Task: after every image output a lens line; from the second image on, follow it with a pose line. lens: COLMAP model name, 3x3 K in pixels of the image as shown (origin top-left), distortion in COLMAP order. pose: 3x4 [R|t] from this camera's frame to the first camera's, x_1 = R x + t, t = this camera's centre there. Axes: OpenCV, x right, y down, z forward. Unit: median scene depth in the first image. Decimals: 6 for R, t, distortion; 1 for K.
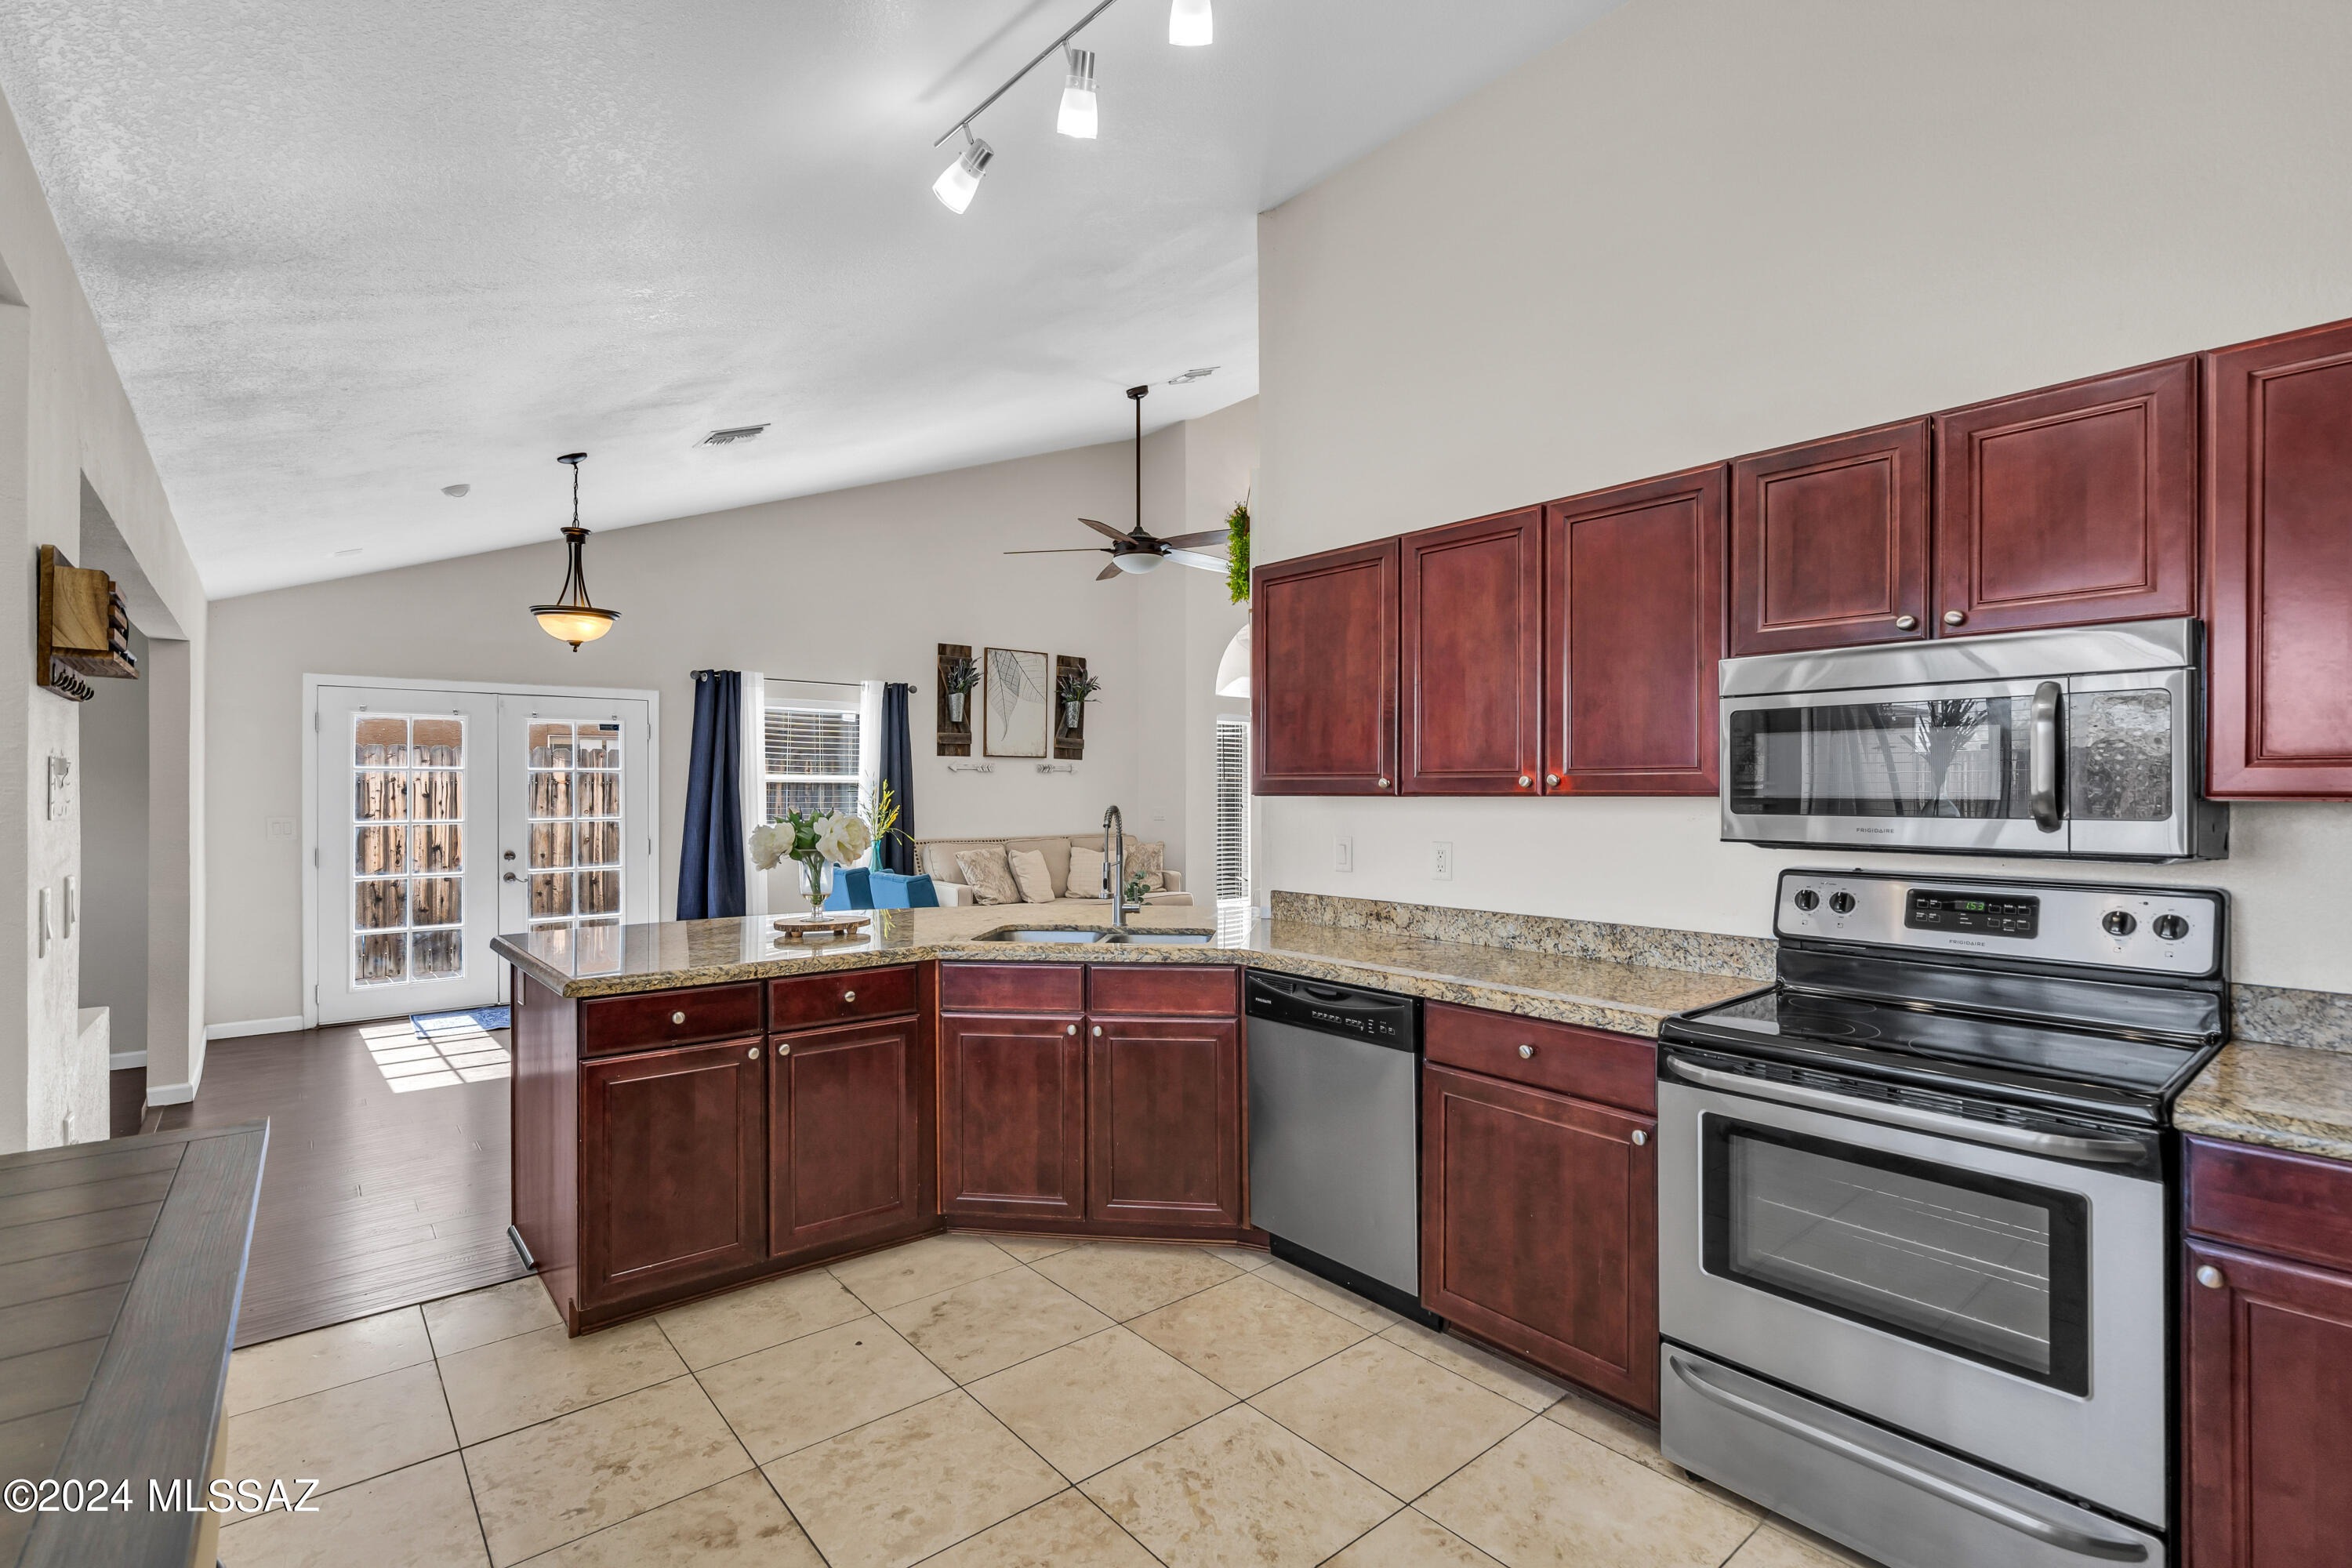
lens RADIAL K [[1087.2, 0, 1171.6], [0, 1087.2, 784.4], [0, 0, 1]] dist [-0.004519, 0.001475]
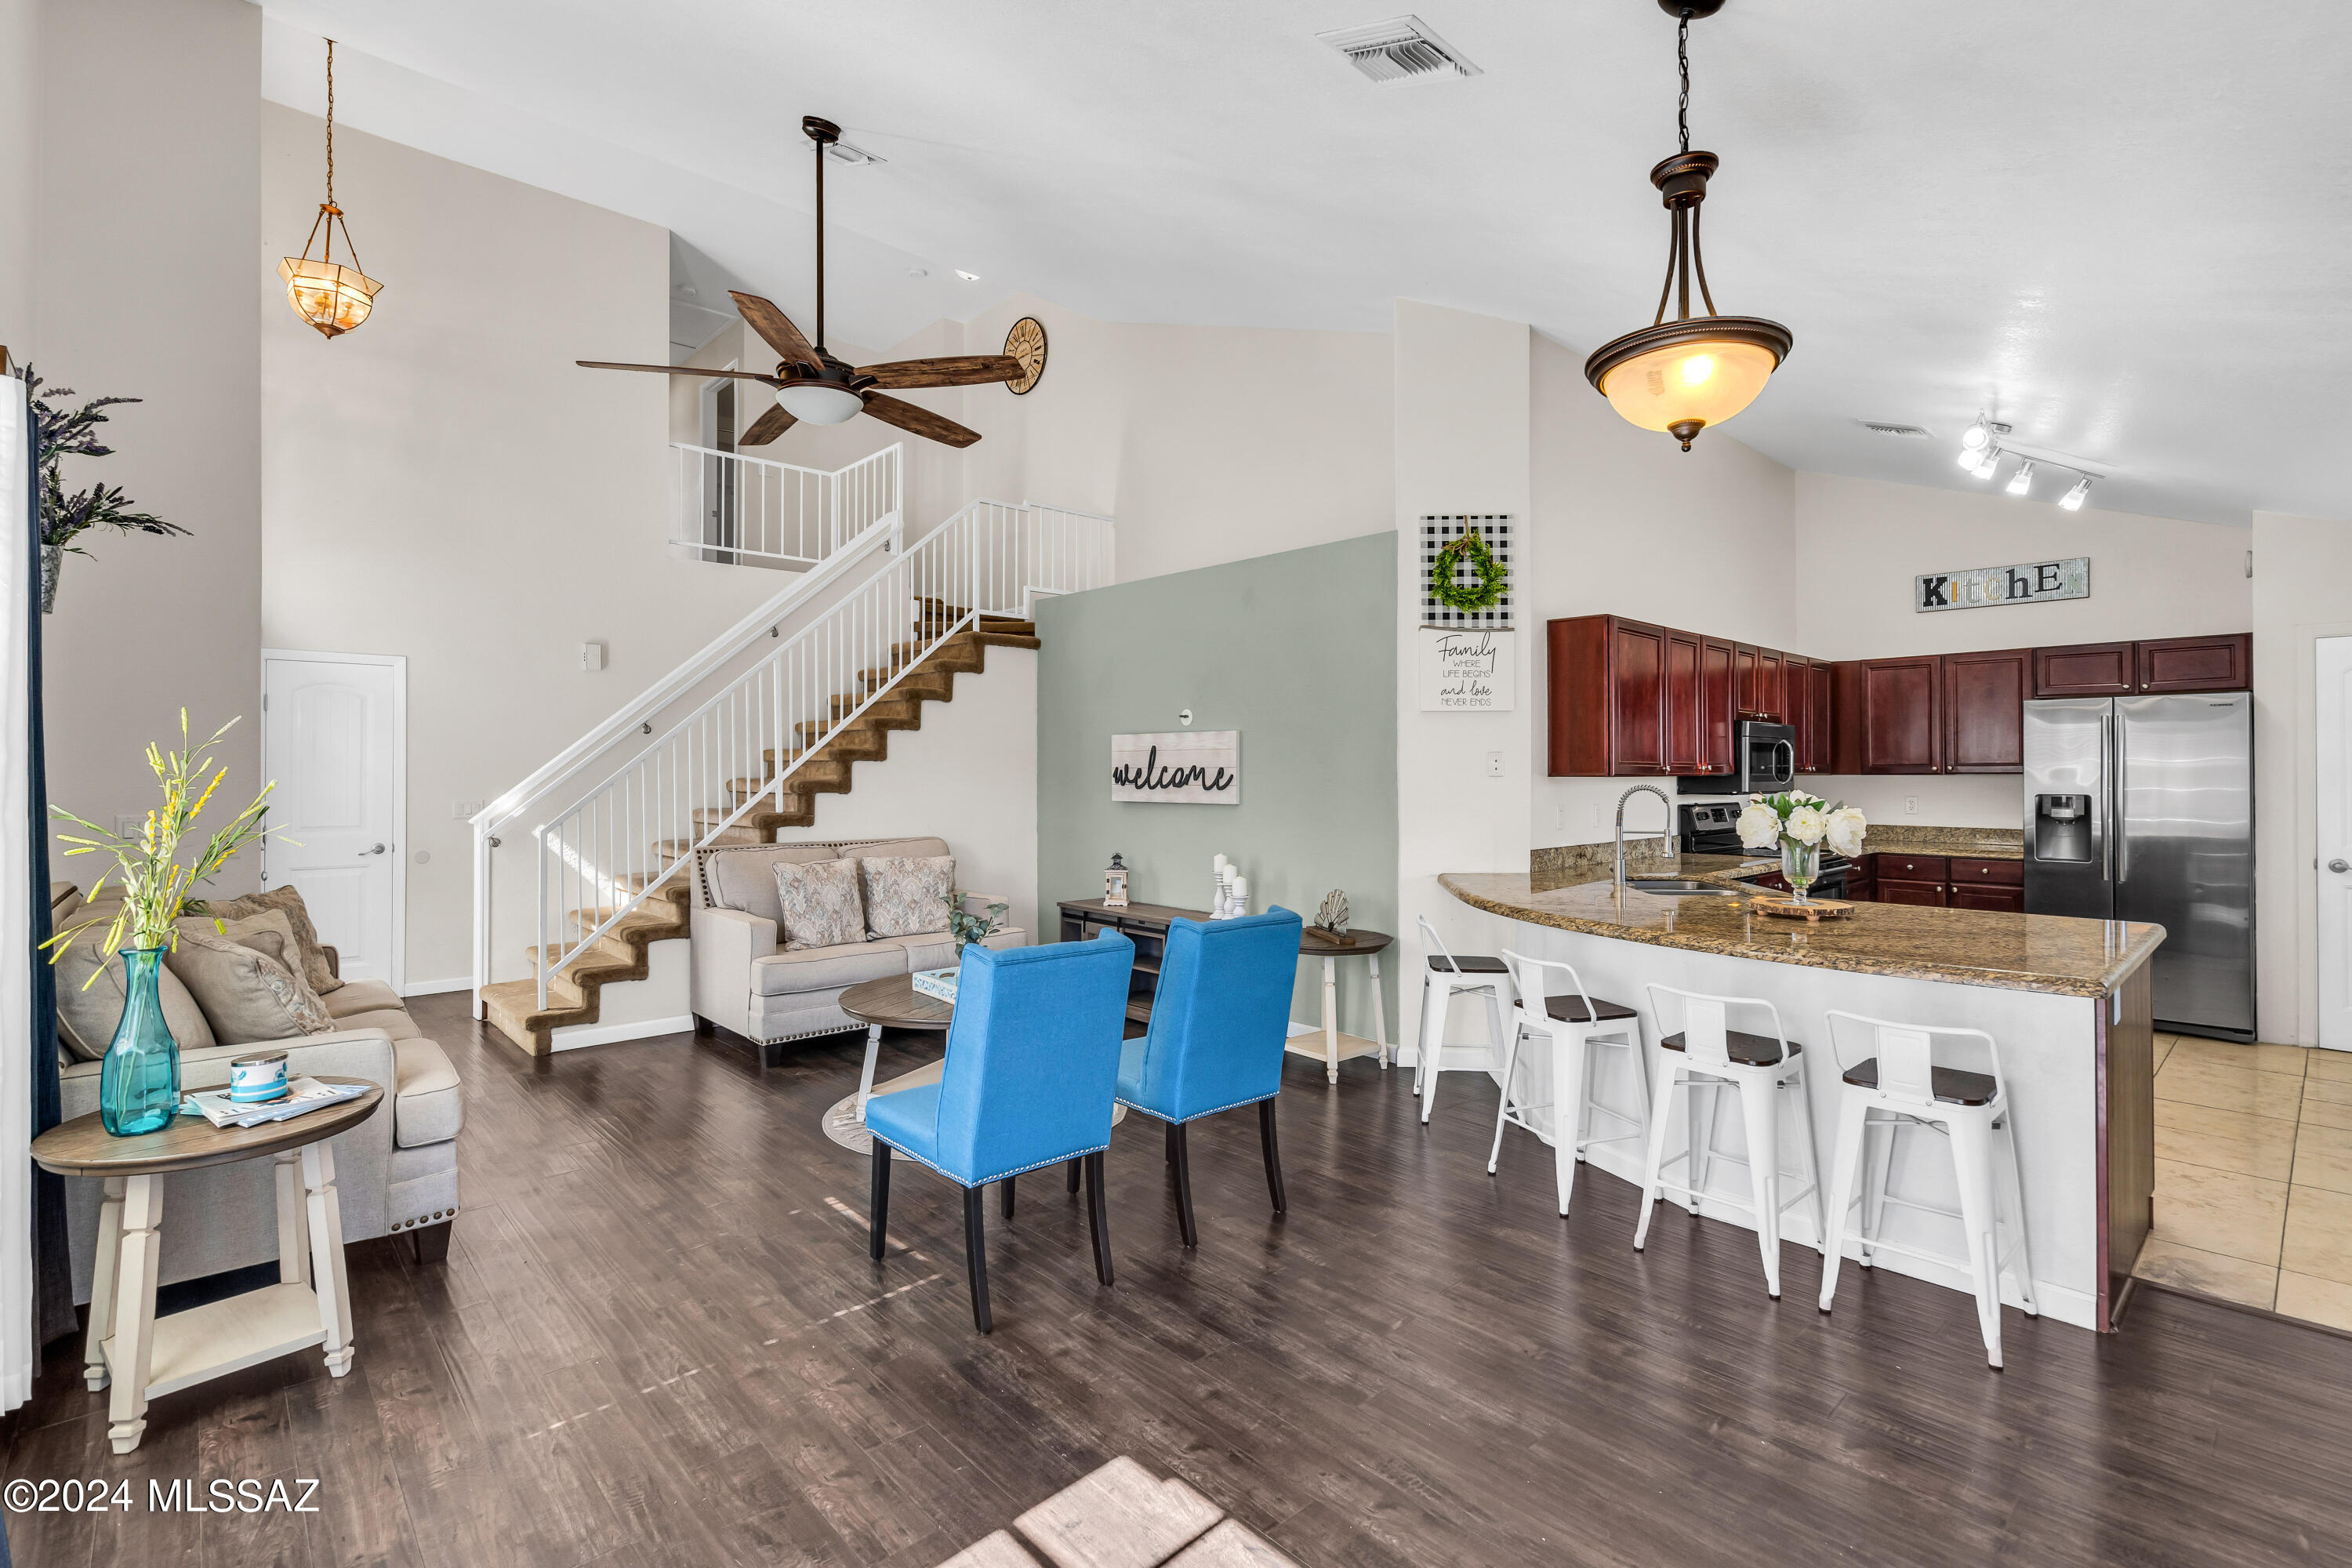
lens RADIAL K [[1087.2, 0, 1180.2], [0, 1087.2, 763.0], [0, 0, 1]] dist [-0.004519, 0.001475]
pose [[-0.056418, 0.008323, 0.998373, -1.673300], [-0.003742, 0.999956, -0.008547, 0.008073], [-0.998400, -0.004218, -0.056384, 2.110925]]
